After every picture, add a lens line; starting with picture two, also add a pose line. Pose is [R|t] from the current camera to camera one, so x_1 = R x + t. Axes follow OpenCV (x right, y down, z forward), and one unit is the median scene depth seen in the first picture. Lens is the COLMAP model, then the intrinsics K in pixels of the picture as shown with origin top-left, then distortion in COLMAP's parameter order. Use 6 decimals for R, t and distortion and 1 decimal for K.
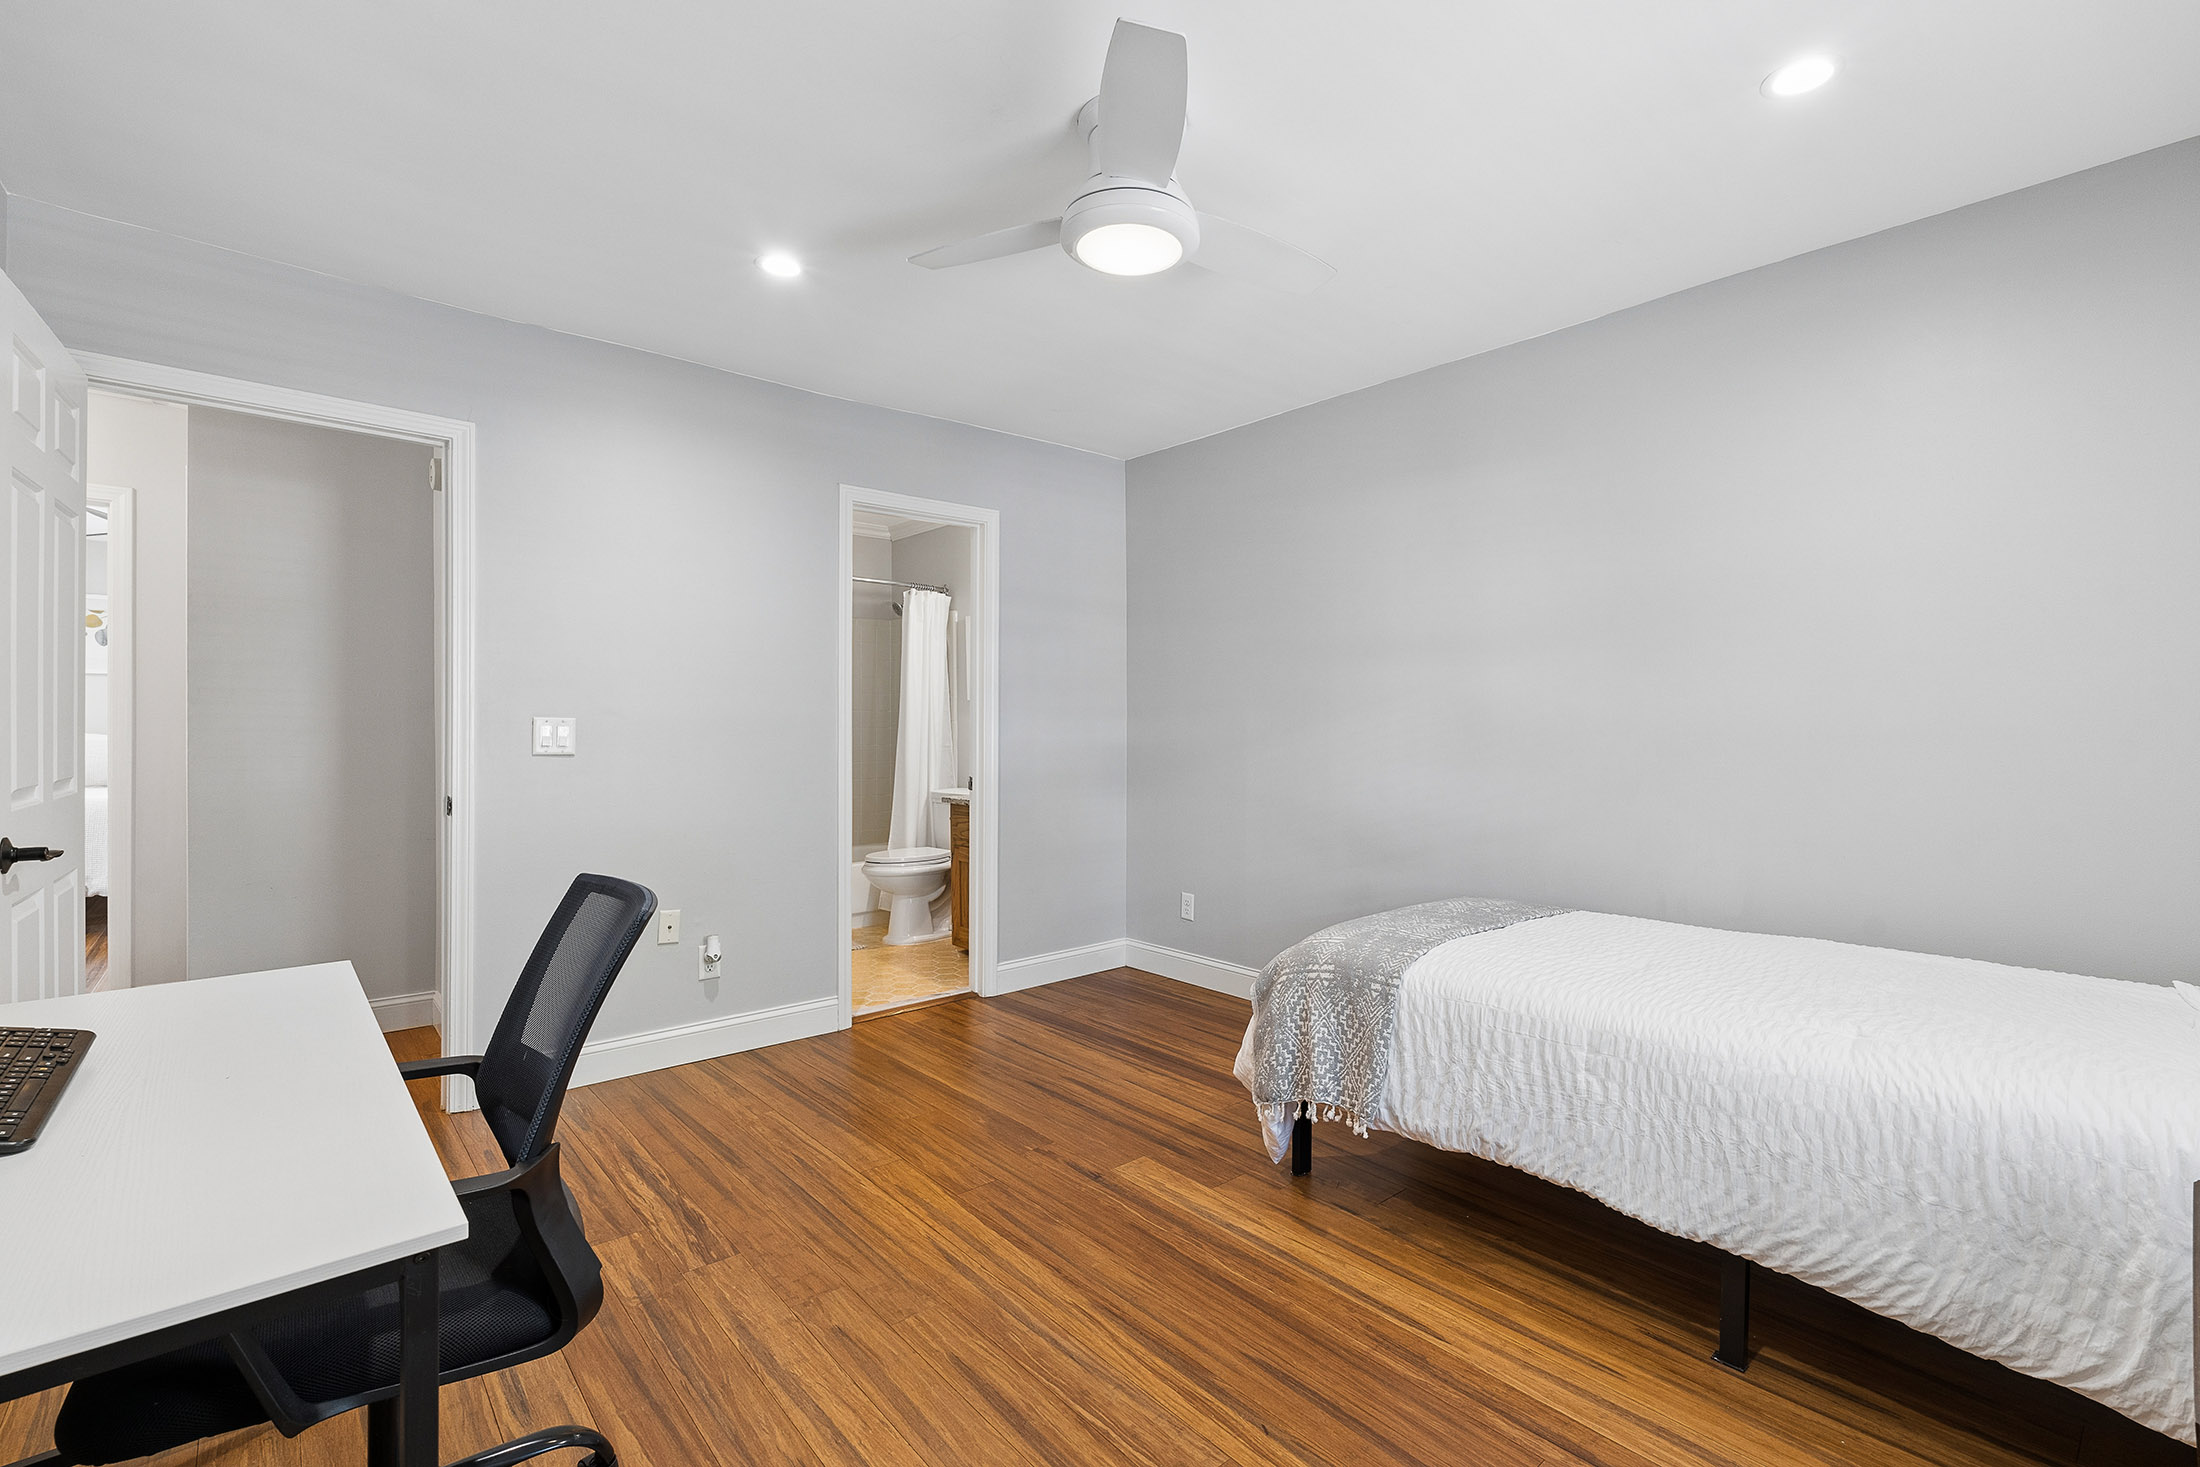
lens RADIAL K [[979.9, 0, 1097.6], [0, 979.9, 728.0], [0, 0, 1]] dist [-0.001420, 0.000067]
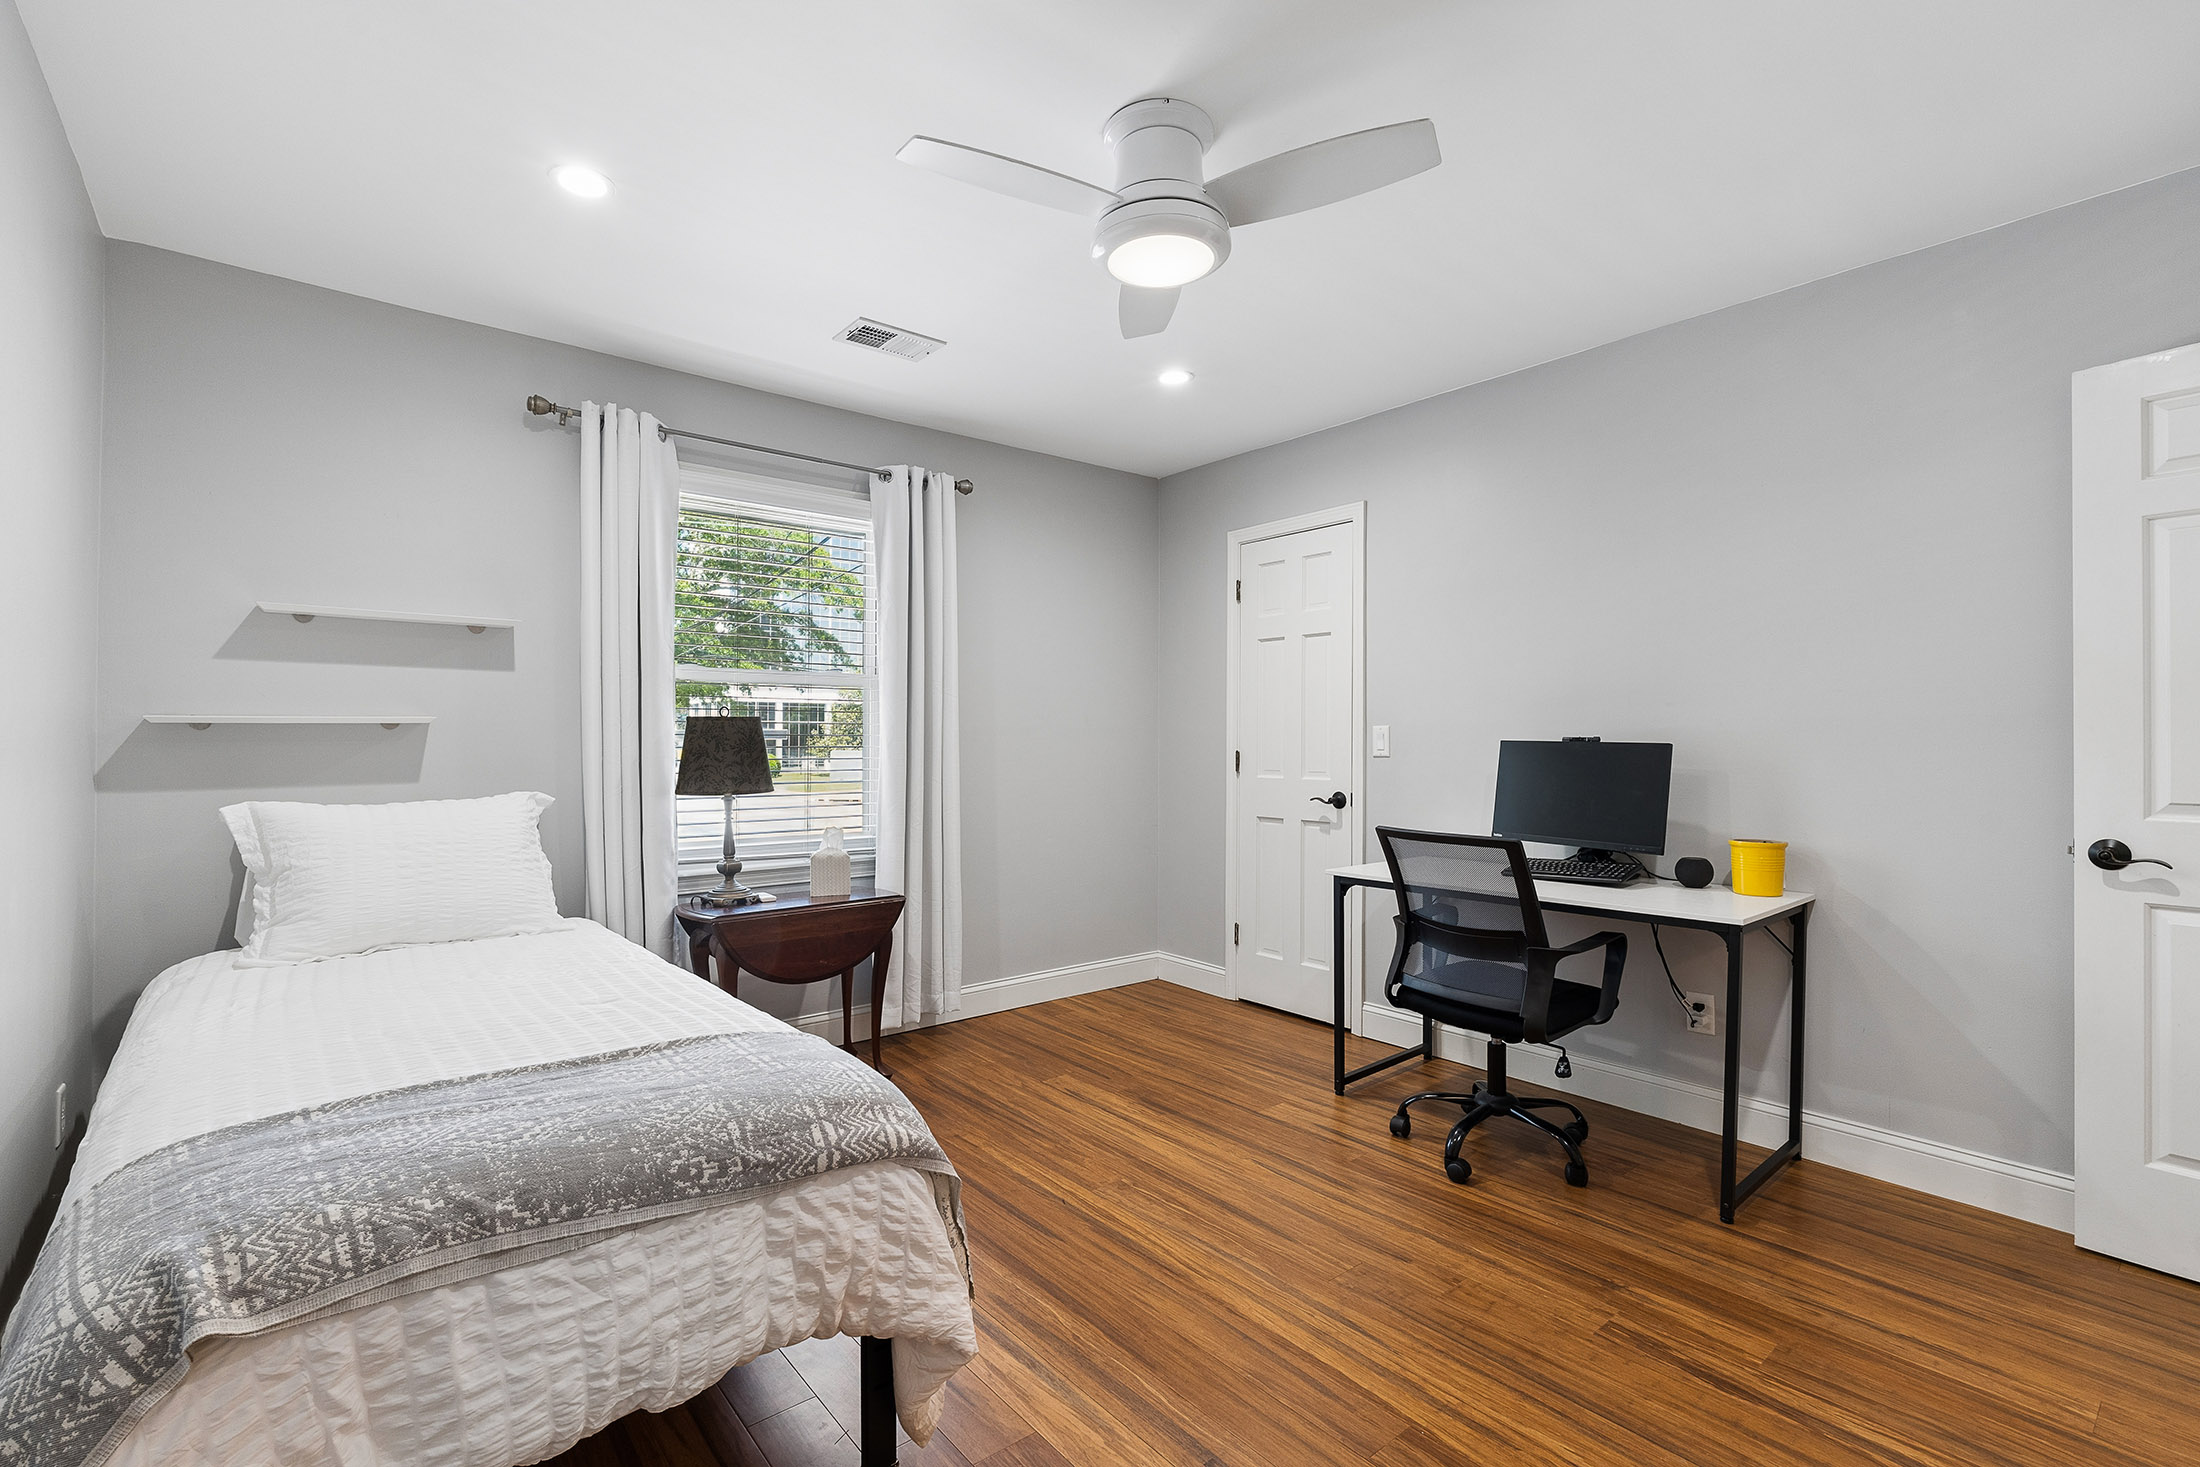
lens RADIAL K [[979.9, 0, 1102.7], [0, 979.9, 736.1], [0, 0, 1]] dist [-0.001420, 0.000067]
pose [[-0.999959, -0.002750, 0.008598, 0.076478], [-0.002667, 0.999950, 0.009658, -0.015237], [-0.008624, 0.009635, -0.999916, 1.921965]]
